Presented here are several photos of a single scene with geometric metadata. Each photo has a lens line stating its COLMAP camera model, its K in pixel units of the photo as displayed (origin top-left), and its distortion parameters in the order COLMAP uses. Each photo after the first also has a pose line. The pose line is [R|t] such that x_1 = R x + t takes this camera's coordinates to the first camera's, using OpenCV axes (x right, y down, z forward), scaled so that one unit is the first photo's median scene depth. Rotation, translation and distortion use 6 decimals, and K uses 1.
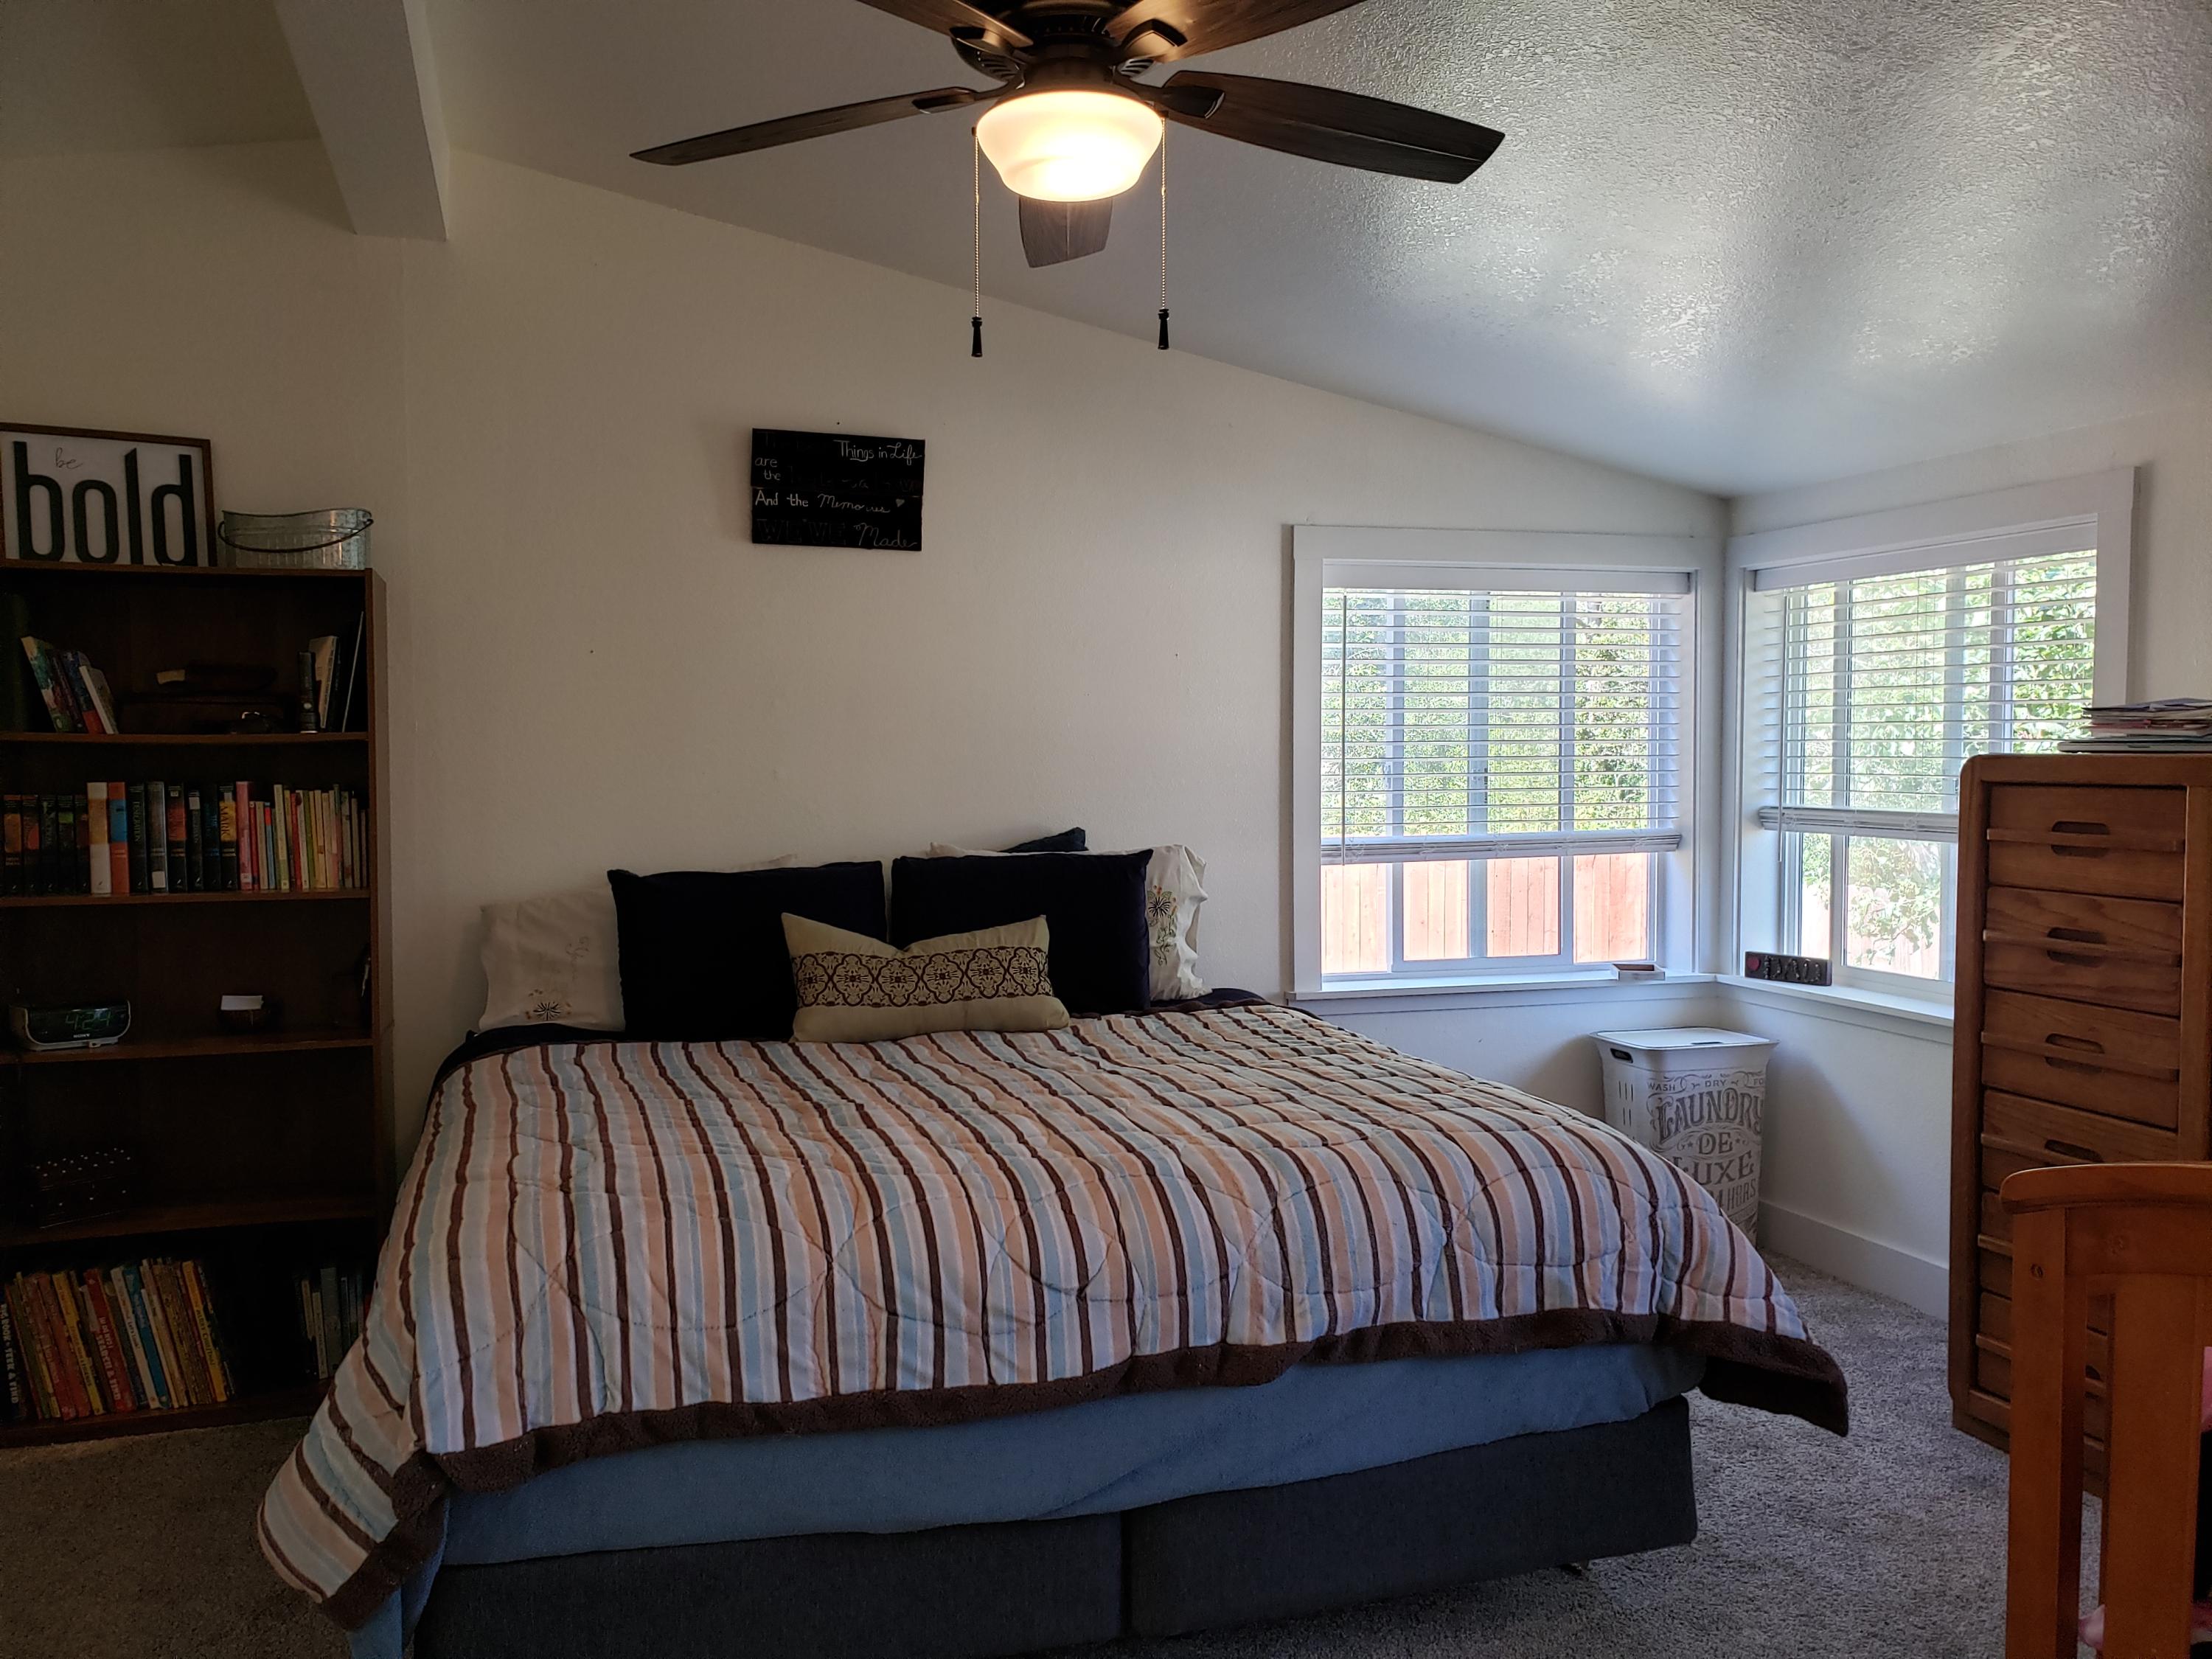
lens RADIAL K [[1751.8, 0, 1086.8], [0, 1751.8, 838.1], [0, 0, 1]] dist [0.108514, -0.118408]
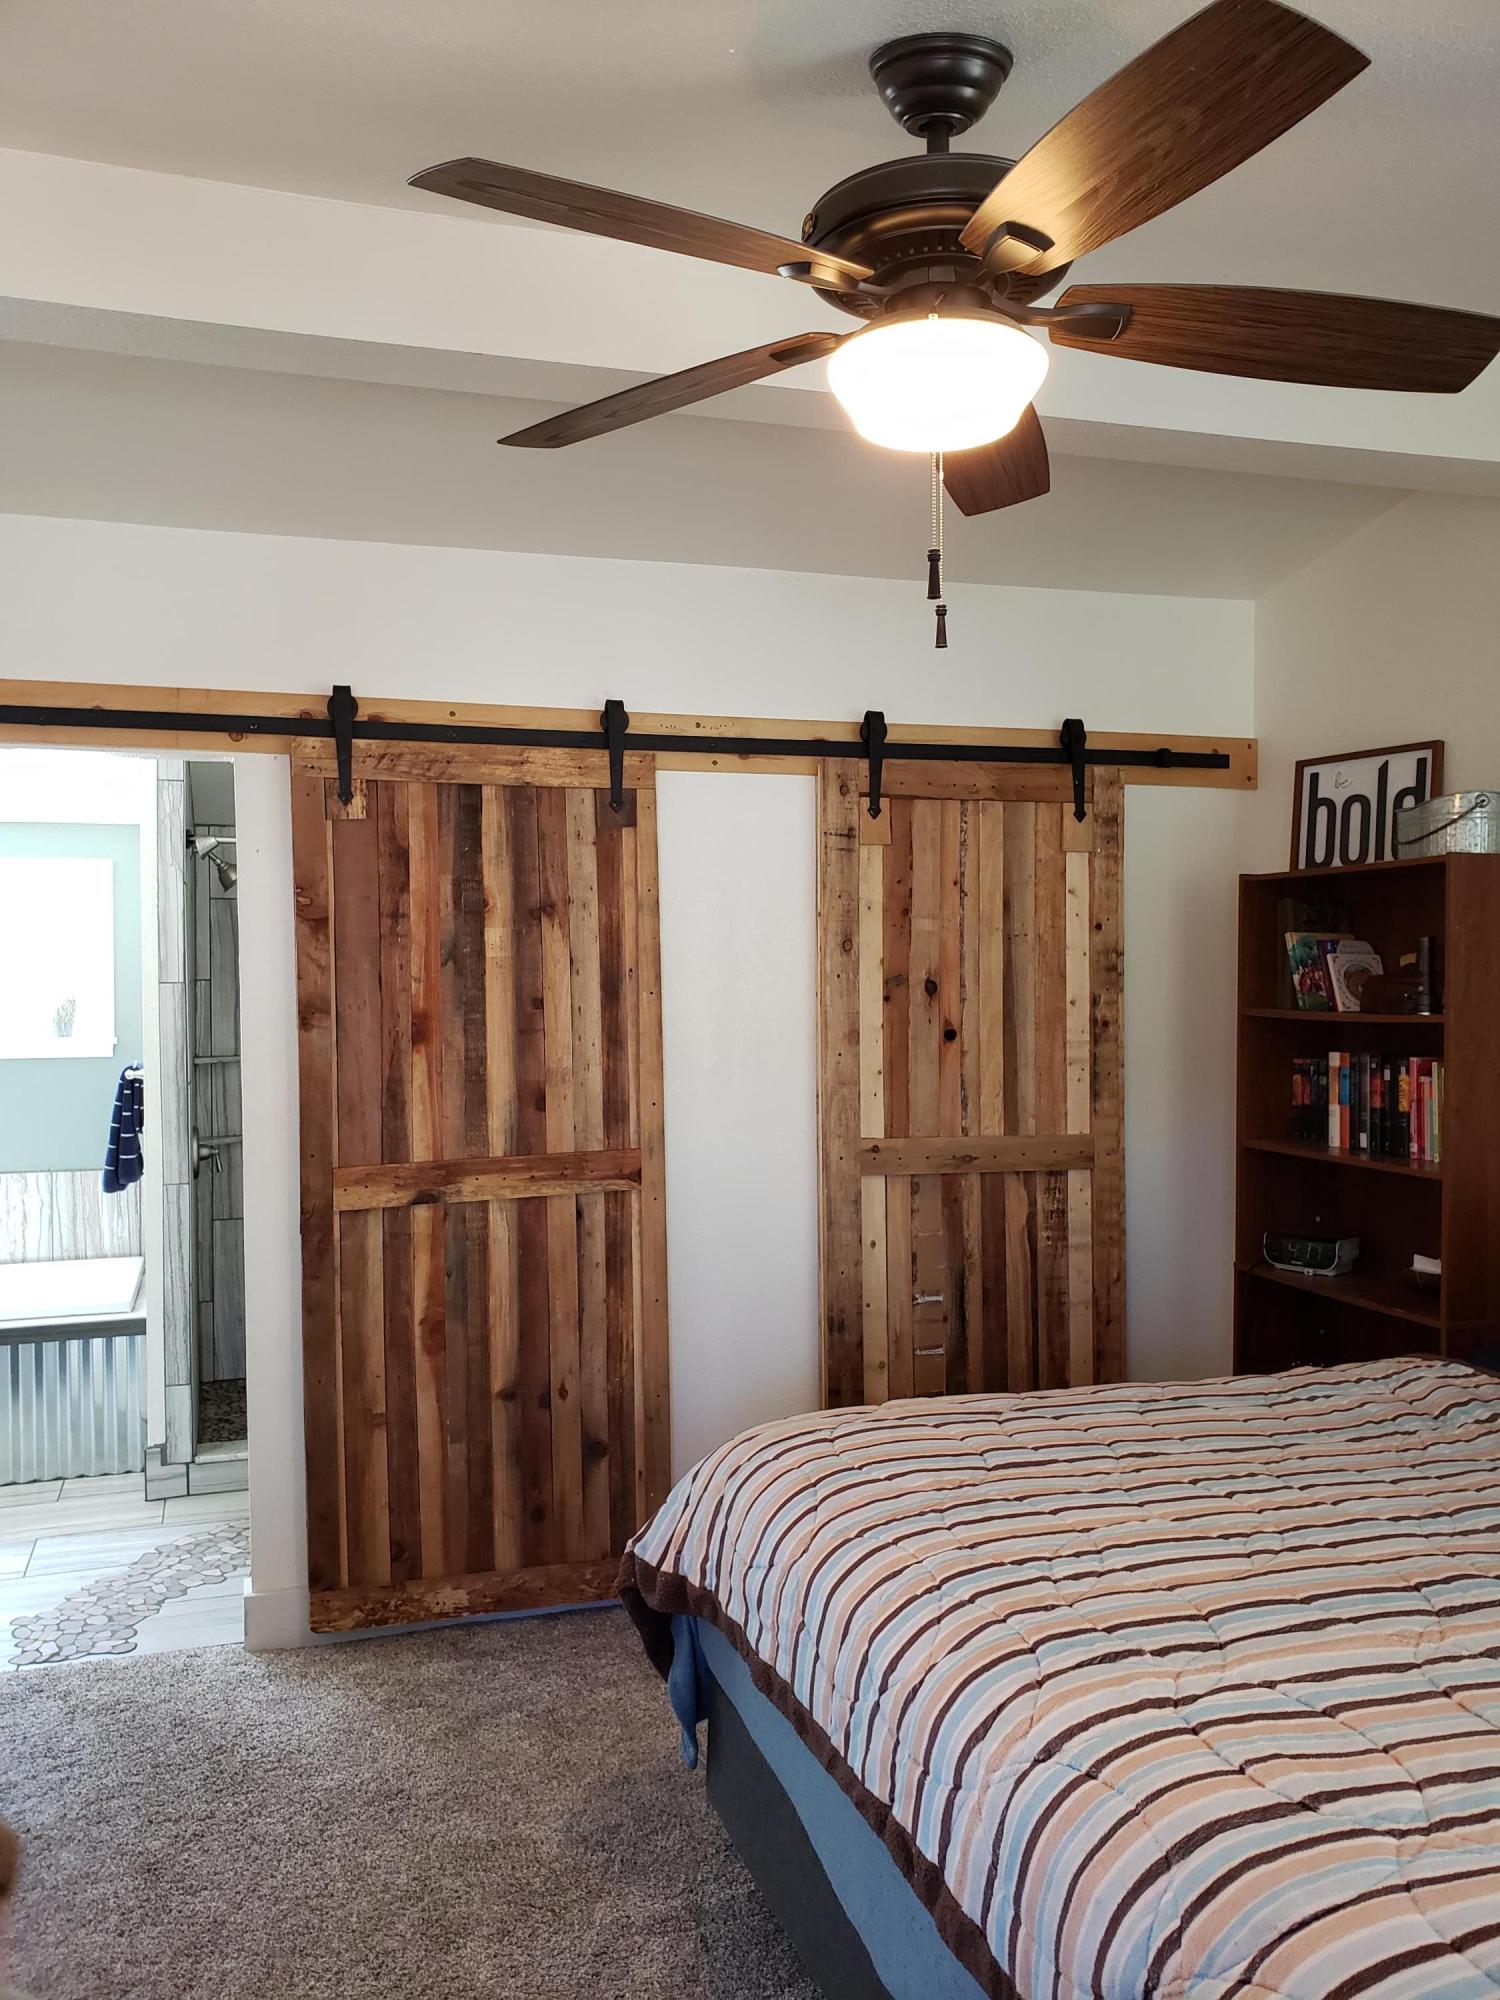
lens RADIAL K [[1583.9, 0, 750.0], [0, 1583.9, 1000.0], [0, 0, 1]] dist [0.108514, -0.118408]
pose [[0.012354, 0.020497, -0.999714, 0.491756], [-0.040178, 0.998993, 0.019986, -0.070279], [0.999116, 0.039920, 0.013165, 0.593759]]
